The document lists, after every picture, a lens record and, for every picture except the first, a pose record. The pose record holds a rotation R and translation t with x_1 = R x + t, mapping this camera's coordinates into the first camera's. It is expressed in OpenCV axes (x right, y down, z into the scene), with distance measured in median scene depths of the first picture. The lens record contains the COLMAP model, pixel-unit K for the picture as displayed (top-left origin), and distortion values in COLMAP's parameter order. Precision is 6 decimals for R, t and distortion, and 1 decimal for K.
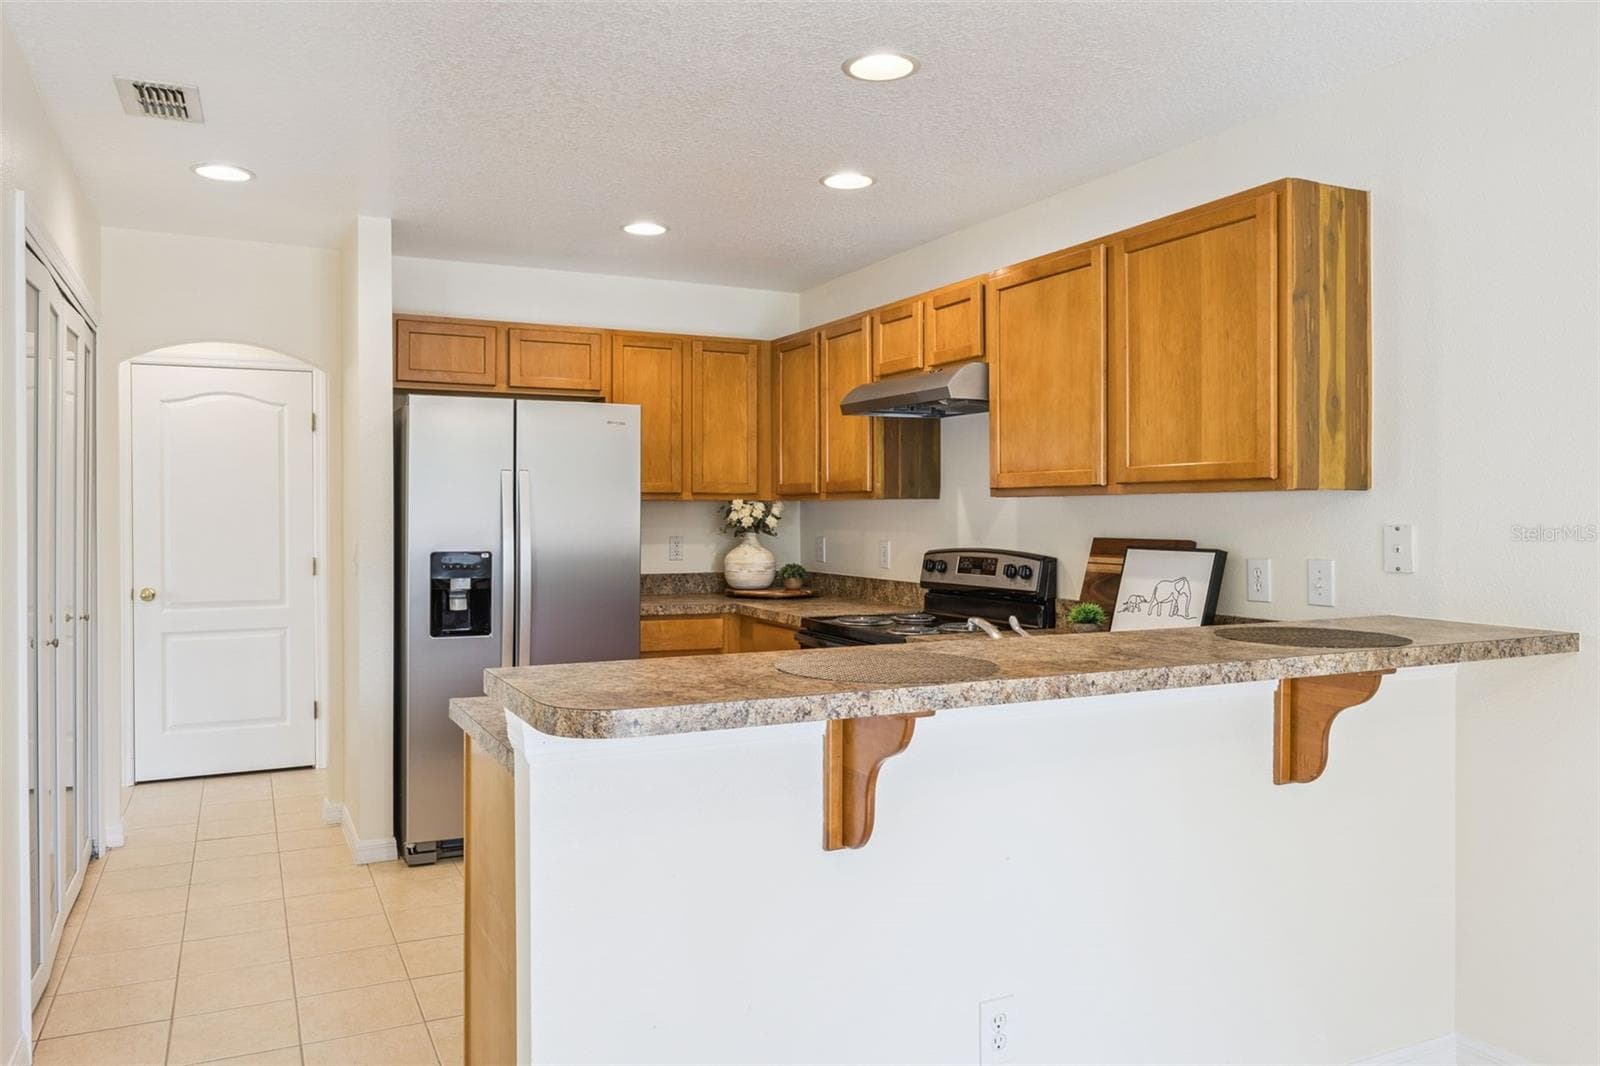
lens RADIAL K [[1144.2, 0, 783.2], [0, 1144.2, 523.4], [0, 0, 1]] dist [-0.013619, 0.001780]
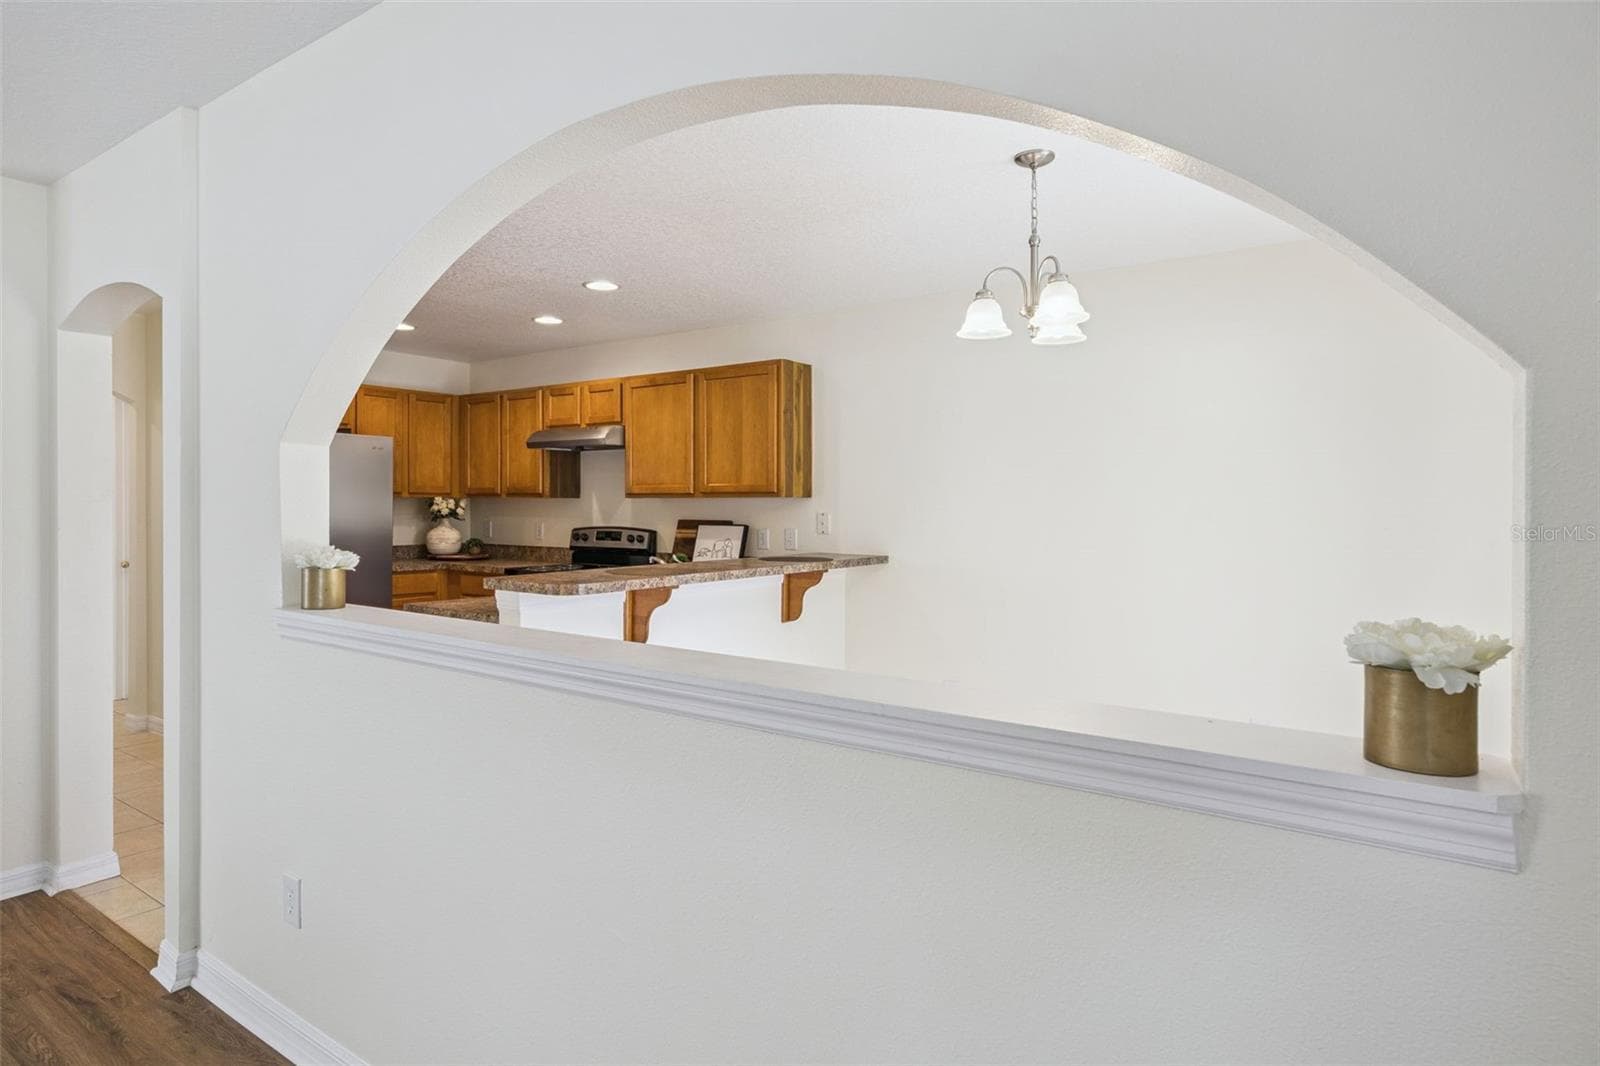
lens RADIAL K [[897.3, 0, 789.6], [0, 897.3, 519.8], [0, 0, 1]] dist [-0.005219, 0.001426]
pose [[0.876691, -0.003507, 0.481042, -0.293944], [0.000002, 0.999973, 0.007287, 0.001665], [-0.481054, -0.006388, 0.876668, -0.417009]]
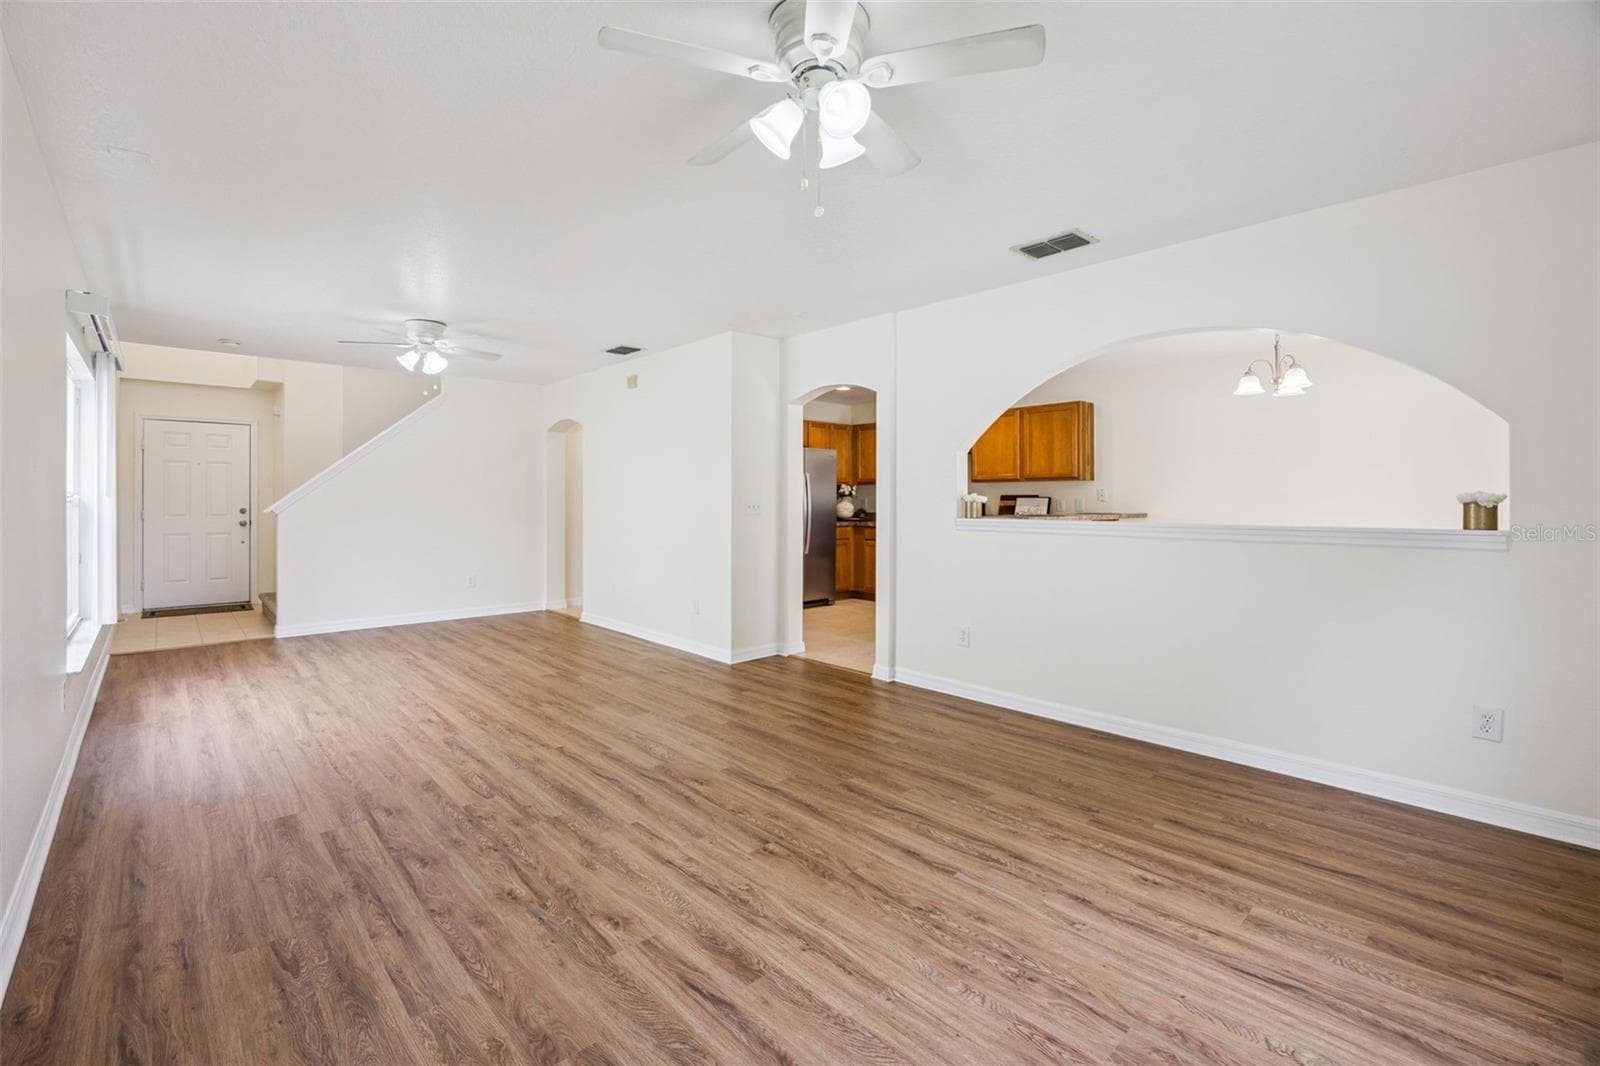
lens RADIAL K [[701.2, 0, 786.9], [0, 701.2, 502.5], [0, 0, 1]] dist [-0.013634, -0.000062]
pose [[0.958958, -0.001033, 0.283547, -0.896501], [0.003018, 0.999974, -0.006563, 0.045118], [-0.283532, 0.007149, 0.958936, -0.757999]]
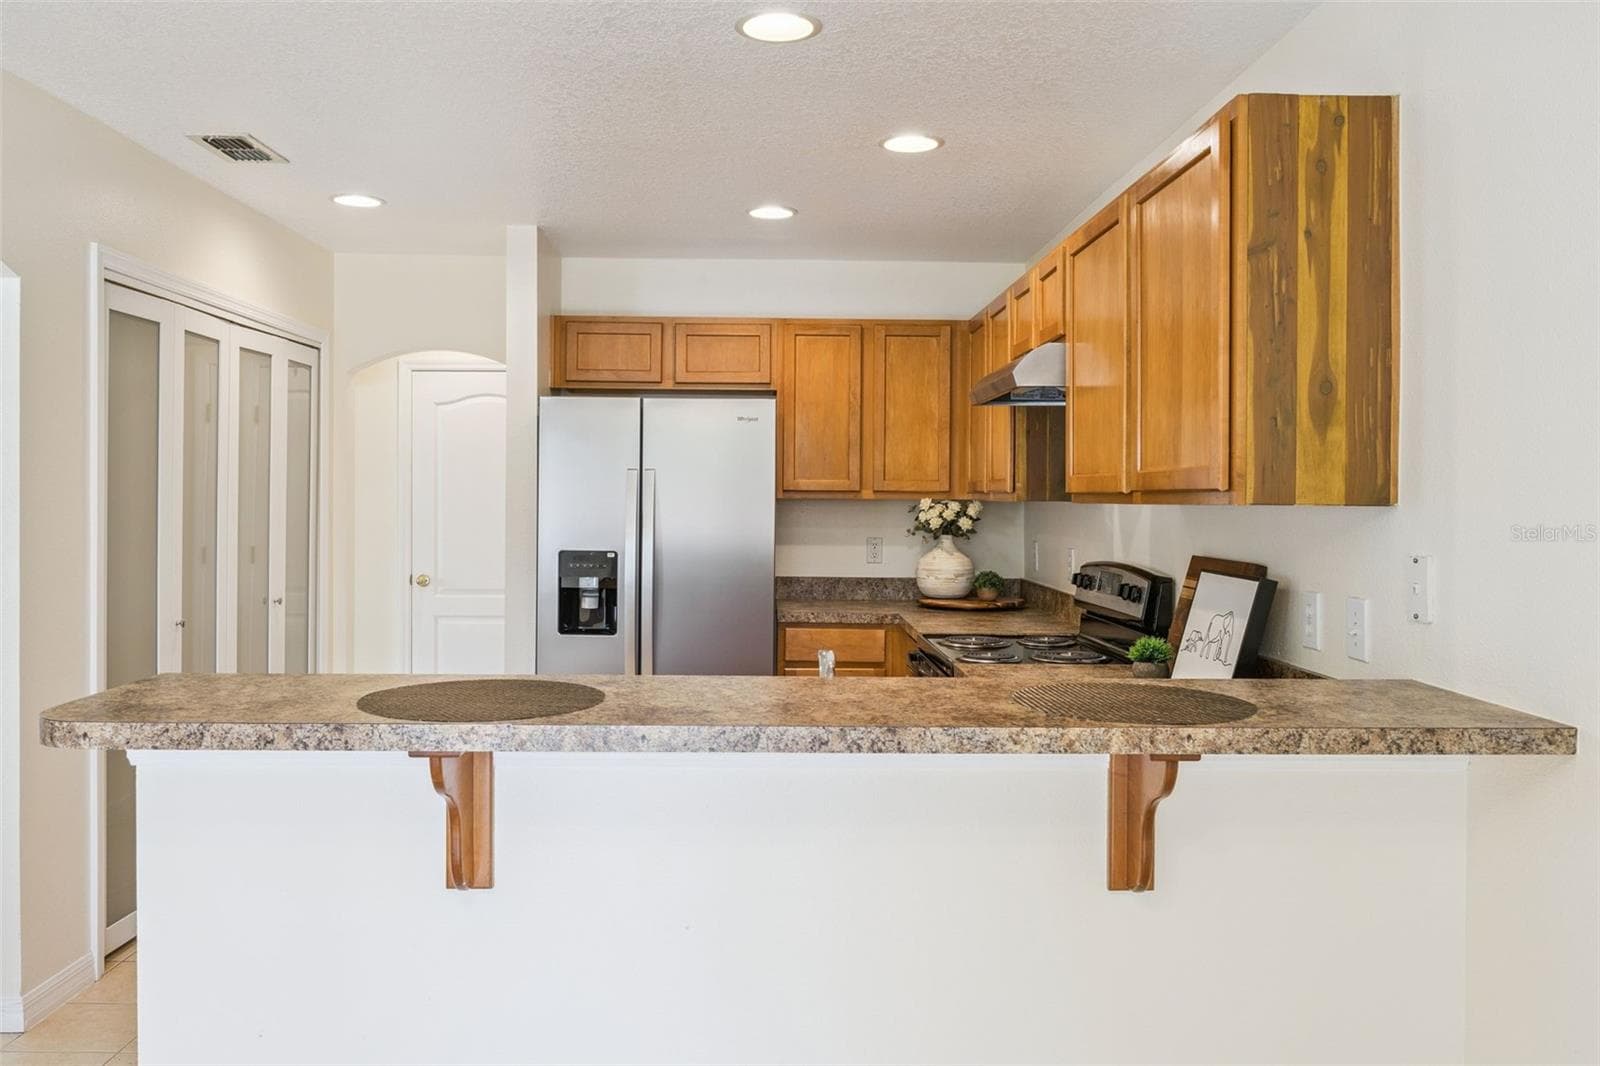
lens RADIAL K [[1240.2, 0, 783.2], [0, 1240.2, 496.6], [0, 0, 1]] dist [-0.011750, 0.006406]
pose [[0.908706, 0.007630, -0.417366, 0.378041], [-0.012265, 0.999889, -0.008423, -0.018166], [0.417256, 0.012773, 0.908699, 0.092911]]
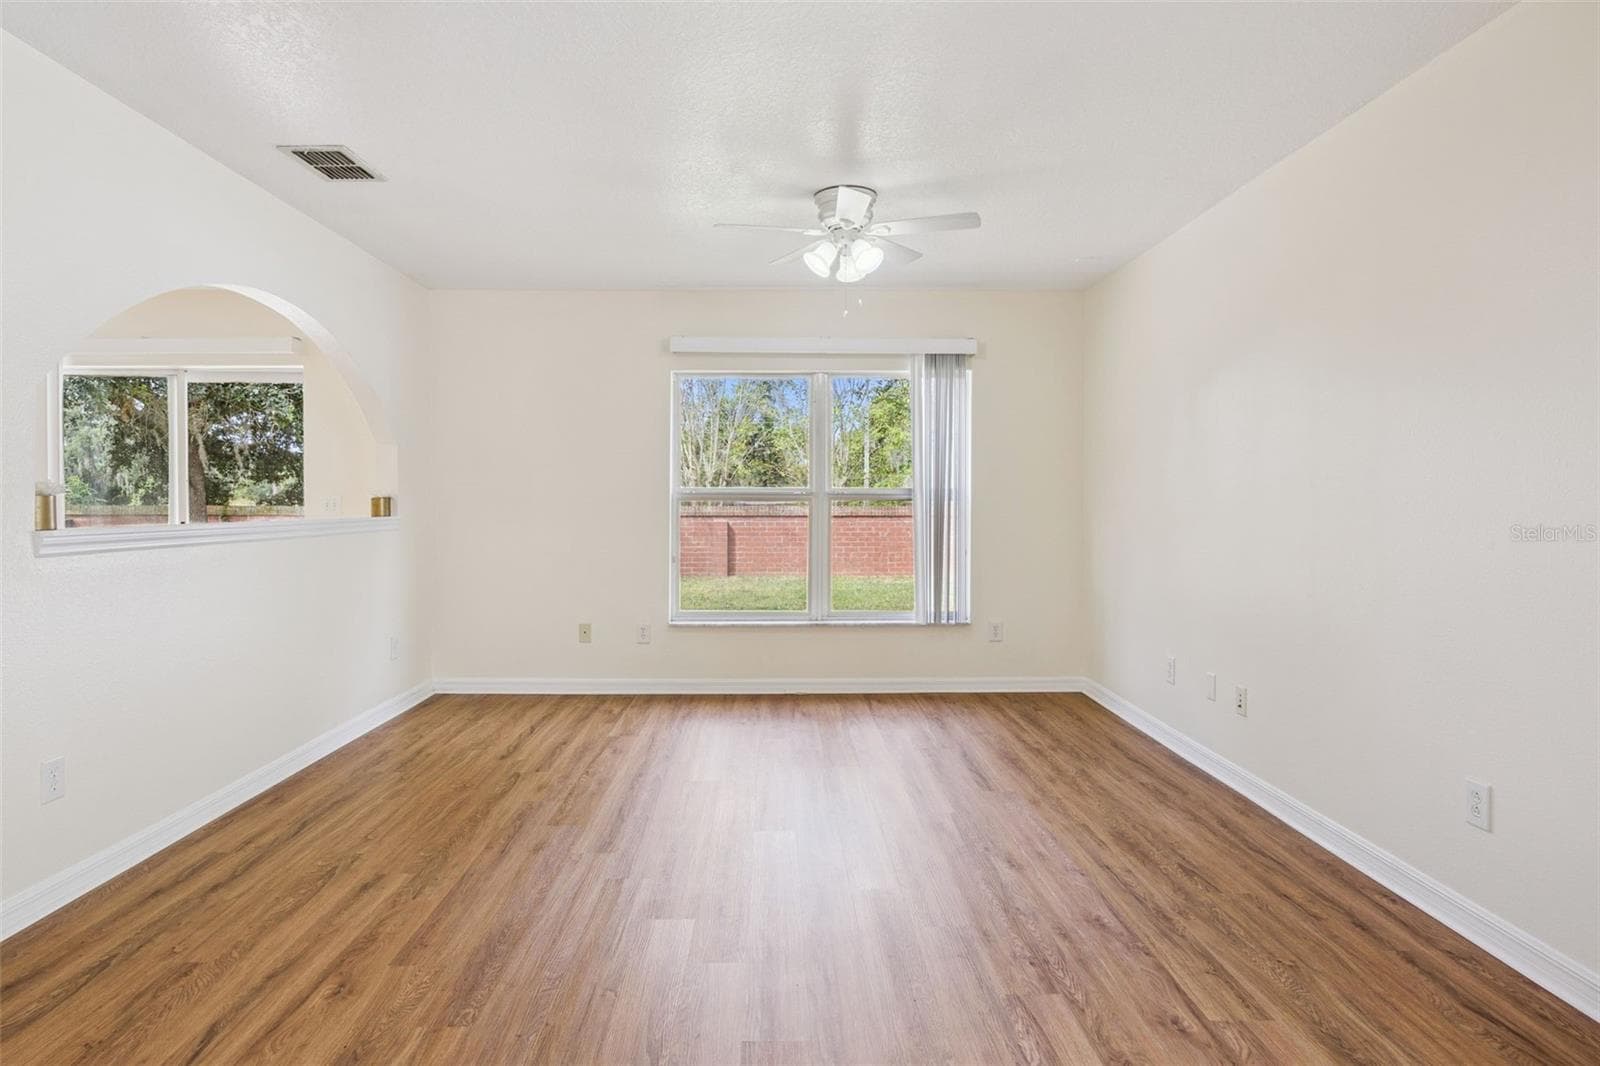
lens RADIAL K [[897.3, 0, 781.3], [0, 897.3, 509.4], [0, 0, 1]] dist [-0.005219, 0.001426]
pose [[-0.907238, -0.003911, 0.420600, -1.100204], [0.005179, 0.999777, 0.020467, 0.036392], [-0.420586, 0.020747, -0.907015, 0.664504]]
